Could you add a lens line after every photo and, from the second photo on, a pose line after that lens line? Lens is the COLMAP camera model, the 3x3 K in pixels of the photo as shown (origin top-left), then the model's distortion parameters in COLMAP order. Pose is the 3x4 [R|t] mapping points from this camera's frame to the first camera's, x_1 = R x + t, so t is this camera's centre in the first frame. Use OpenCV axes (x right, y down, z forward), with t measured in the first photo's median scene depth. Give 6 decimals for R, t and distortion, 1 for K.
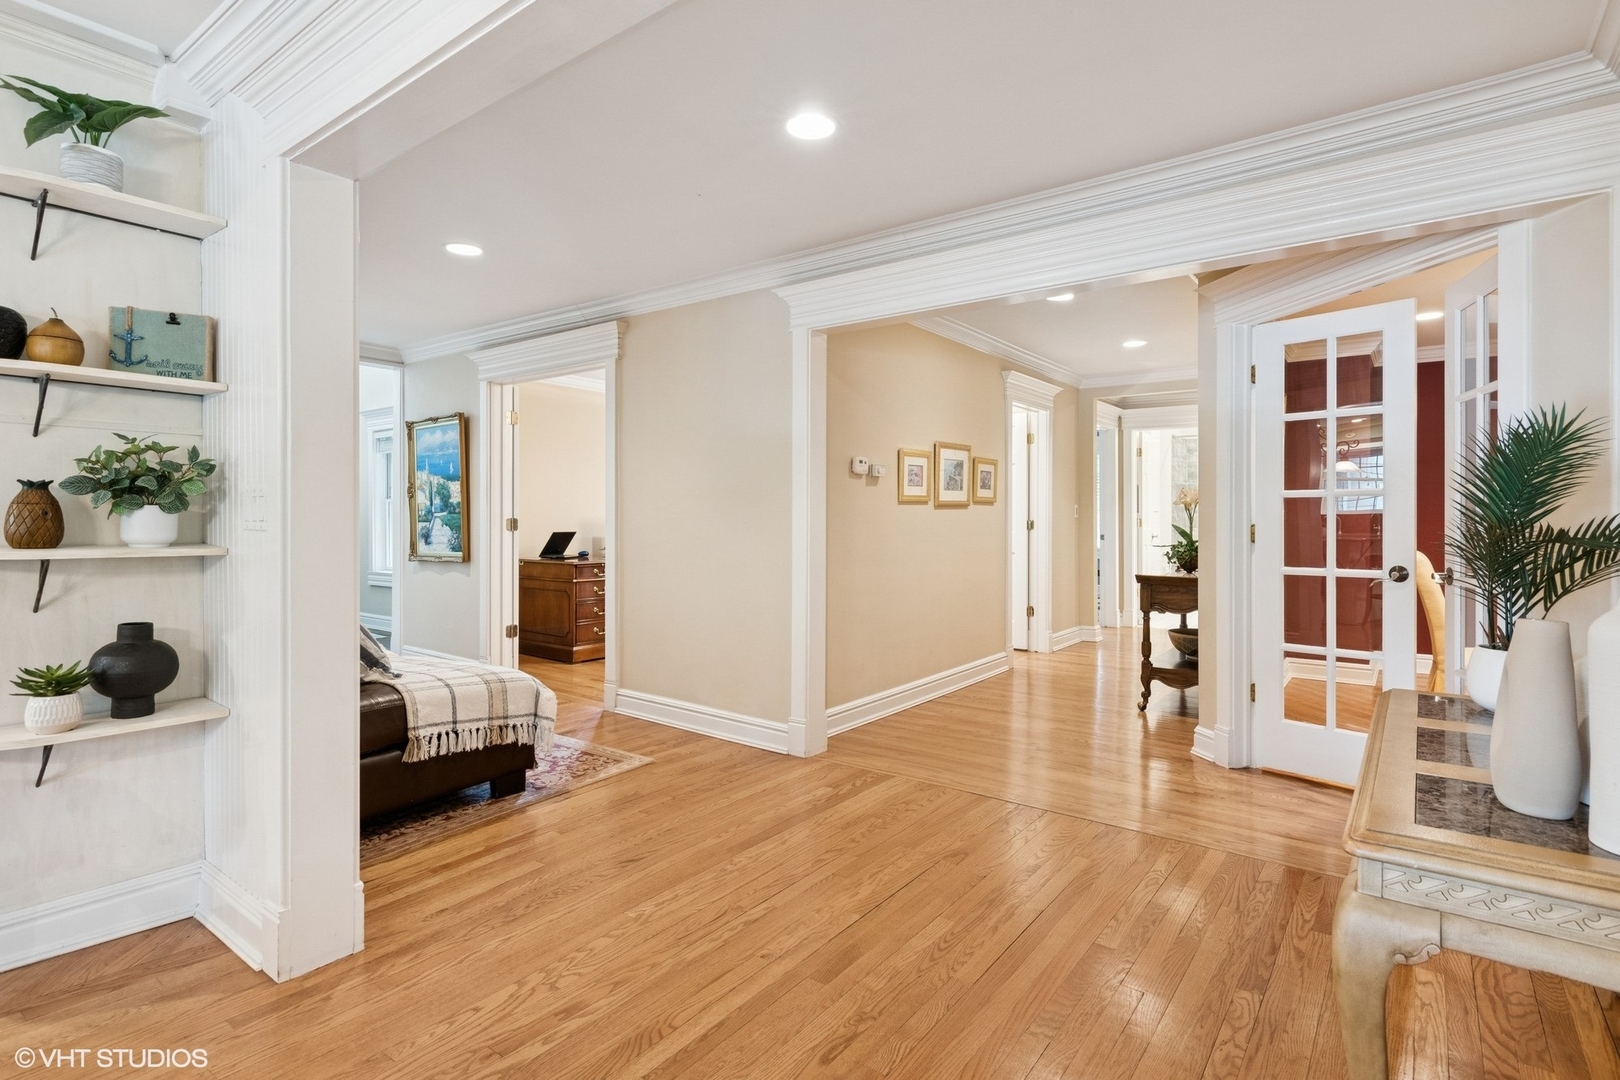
lens RADIAL K [[813.8, 0, 832.2], [0, 813.8, 524.0], [0, 0, 1]] dist [-0.000184, -0.000945]
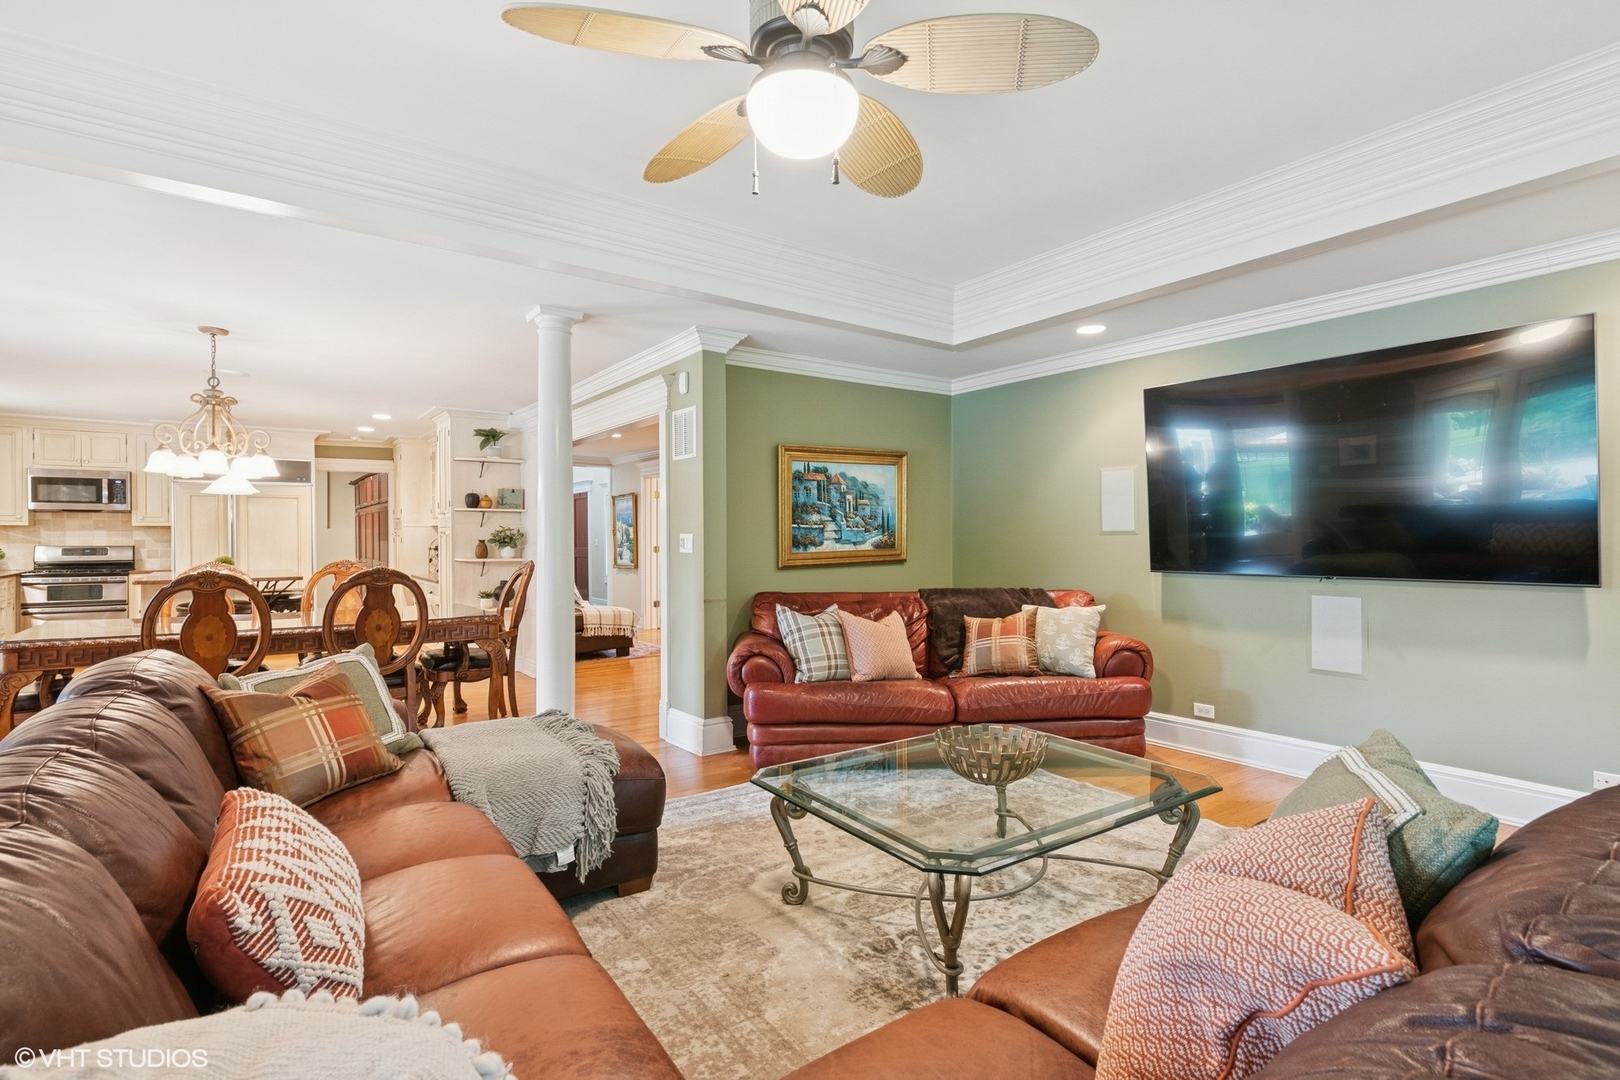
lens RADIAL K [[789.9, 0, 814.4], [0, 789.9, 546.3], [0, 0, 1]] dist [0.002647, -0.000908]
pose [[0.952673, -0.003165, -0.303981, 1.041679], [0.004215, 0.999987, 0.002800, -0.019756], [0.303968, -0.003949, 0.952674, -1.320116]]
